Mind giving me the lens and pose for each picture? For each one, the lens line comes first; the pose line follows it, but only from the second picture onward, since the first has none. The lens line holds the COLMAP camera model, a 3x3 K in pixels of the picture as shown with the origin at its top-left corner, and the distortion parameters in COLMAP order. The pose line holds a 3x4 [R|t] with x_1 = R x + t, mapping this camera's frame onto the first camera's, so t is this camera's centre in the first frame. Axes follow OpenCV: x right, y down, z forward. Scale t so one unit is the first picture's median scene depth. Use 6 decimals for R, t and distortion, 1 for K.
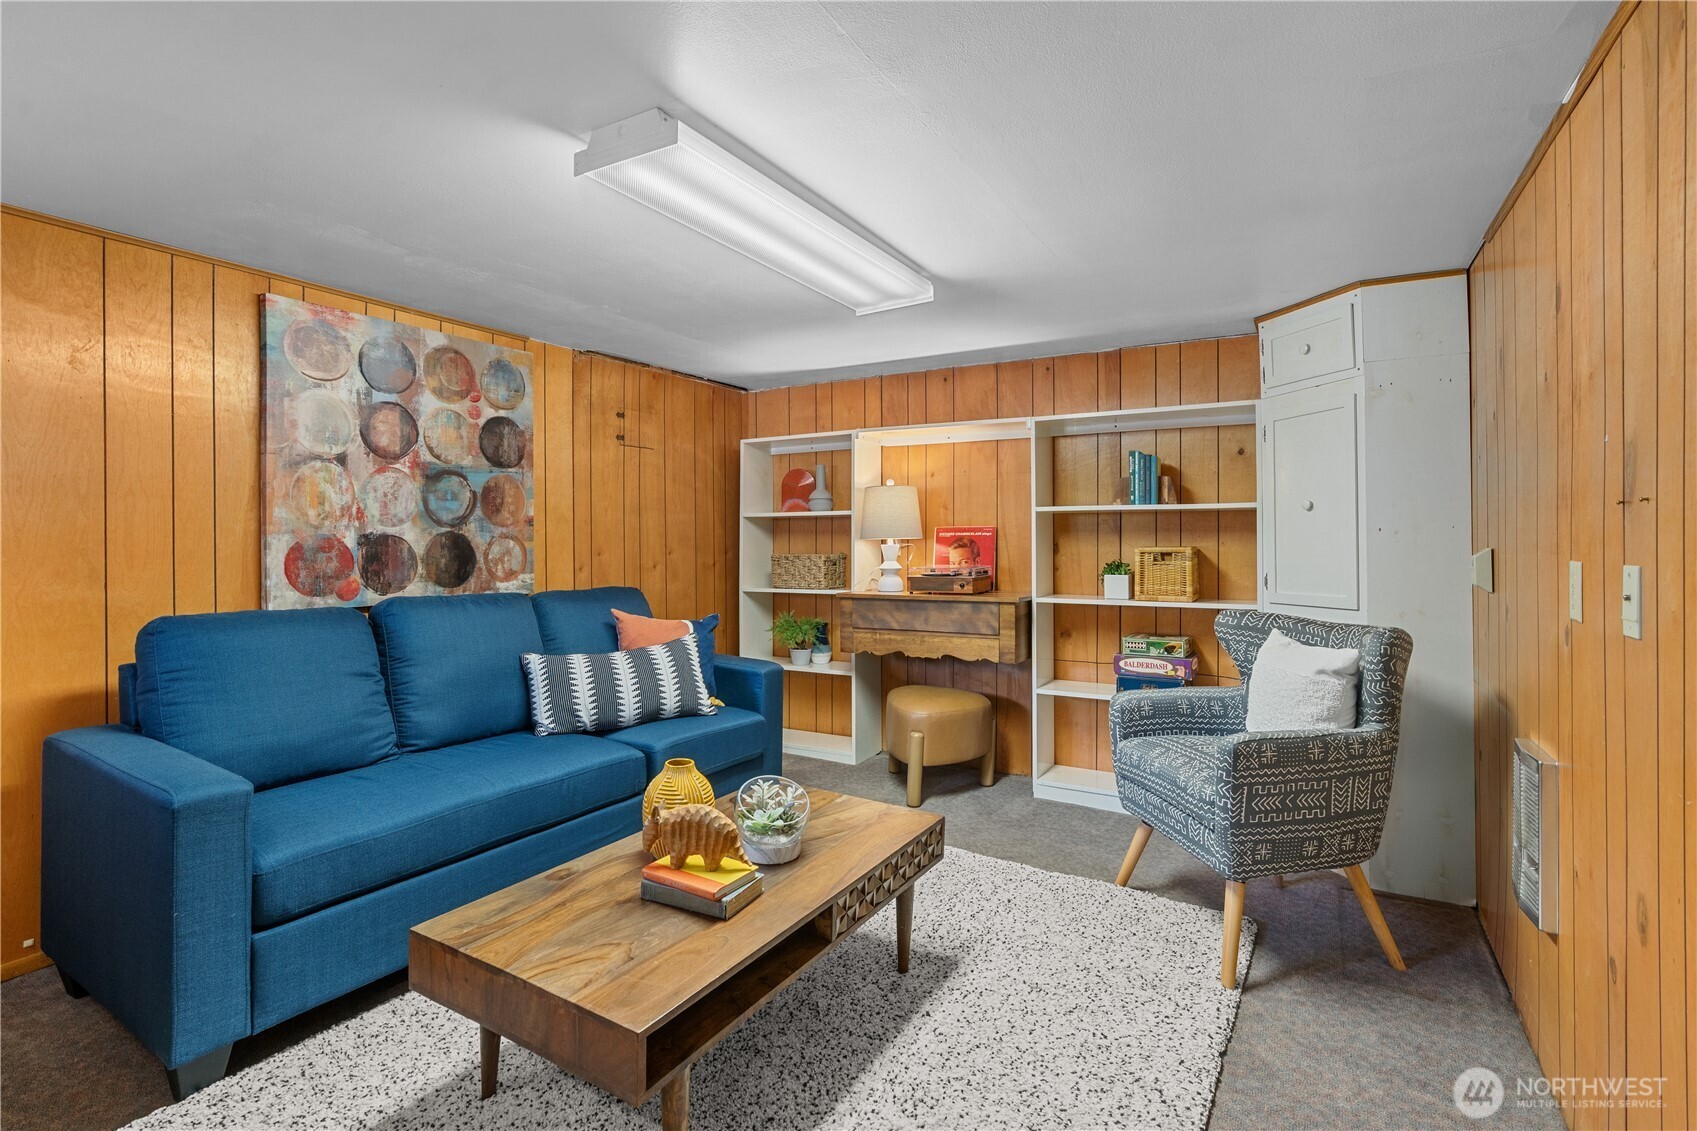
lens RADIAL K [[817.6, 0, 840.2], [0, 817.6, 528.3], [0, 0, 1]] dist [-0.006386, -0.000035]
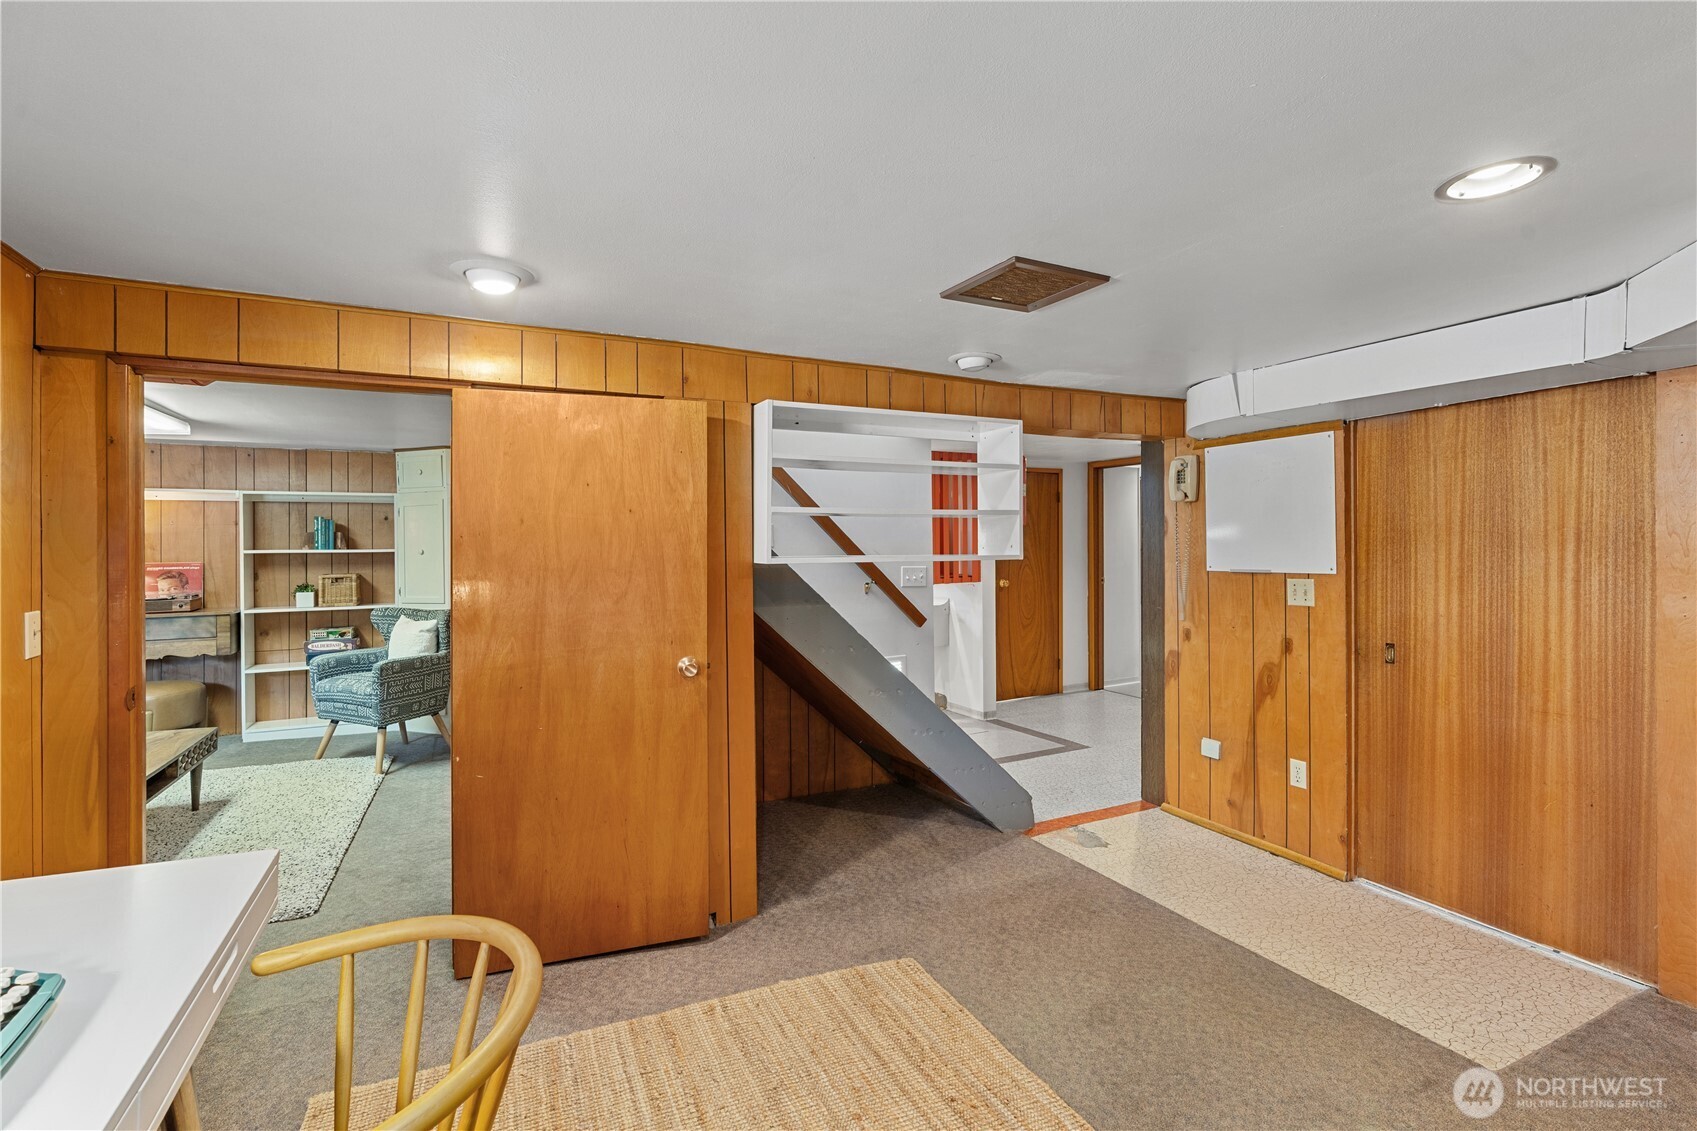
lens RADIAL K [[774.2, 0, 850.3], [0, 774.2, 547.2], [0, 0, 1]] dist [-0.002212, -0.000103]
pose [[0.548962, -0.006267, 0.835824, -0.352126], [-0.004770, 0.999932, 0.010630, -0.054700], [-0.835834, -0.009822, 0.548895, -0.749108]]
